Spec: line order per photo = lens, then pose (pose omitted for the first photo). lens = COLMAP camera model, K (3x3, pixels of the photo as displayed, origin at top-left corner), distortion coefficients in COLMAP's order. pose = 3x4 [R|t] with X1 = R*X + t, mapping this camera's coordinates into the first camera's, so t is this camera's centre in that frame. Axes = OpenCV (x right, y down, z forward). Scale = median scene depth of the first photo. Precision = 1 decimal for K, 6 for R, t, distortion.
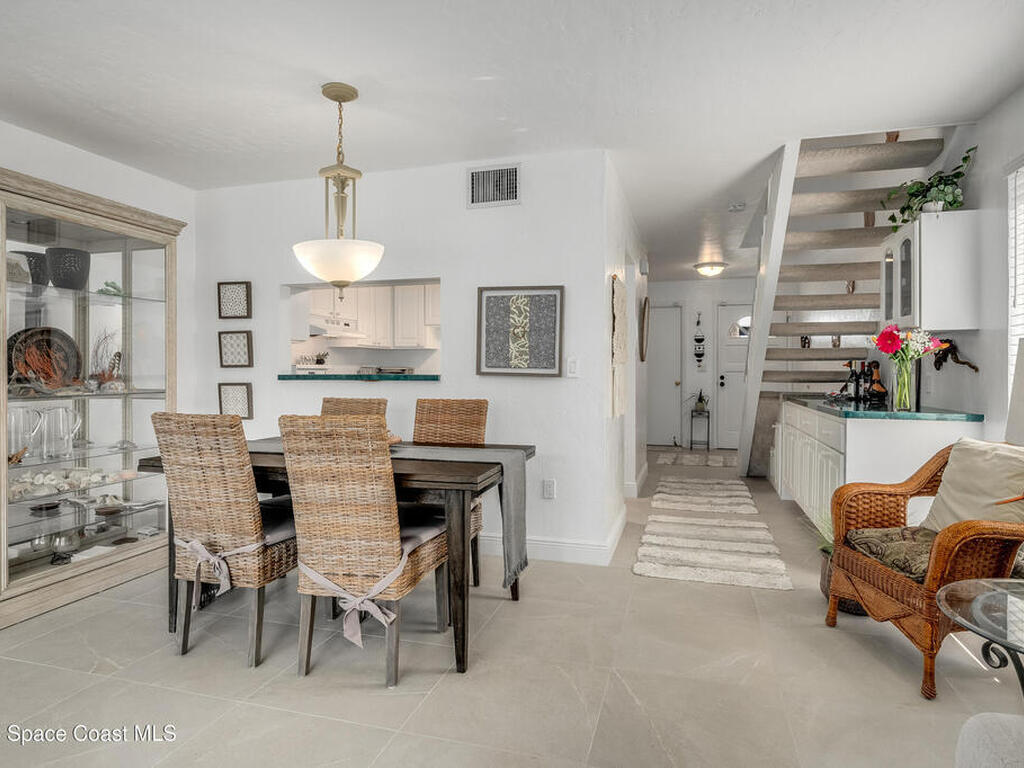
lens RADIAL K [[593.5, 0, 513.4], [0, 593.5, 377.7], [0, 0, 1]] dist [-0.002996, -0.000241]
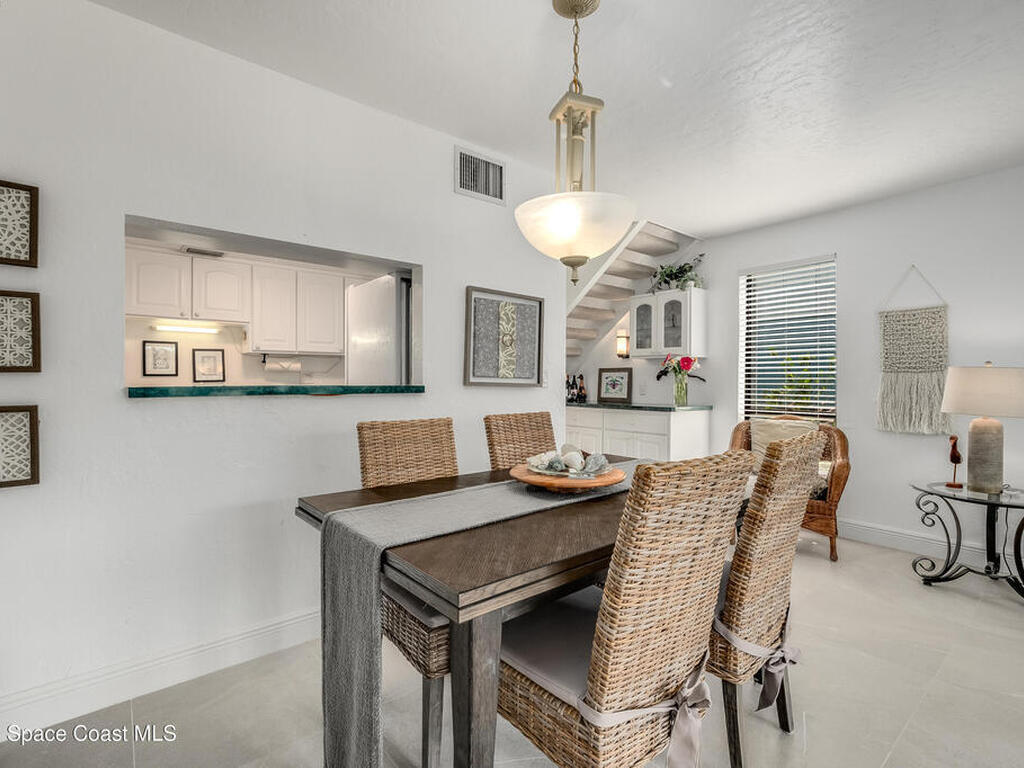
lens RADIAL K [[495.8, 0, 512.7], [0, 495.8, 384.1], [0, 0, 1]] dist [0.002716, 0.000416]
pose [[0.558730, -0.002540, 0.829345, -0.642041], [0.011138, 0.999928, -0.004442, -0.002926], [-0.829274, 0.011720, 0.558719, 0.546574]]
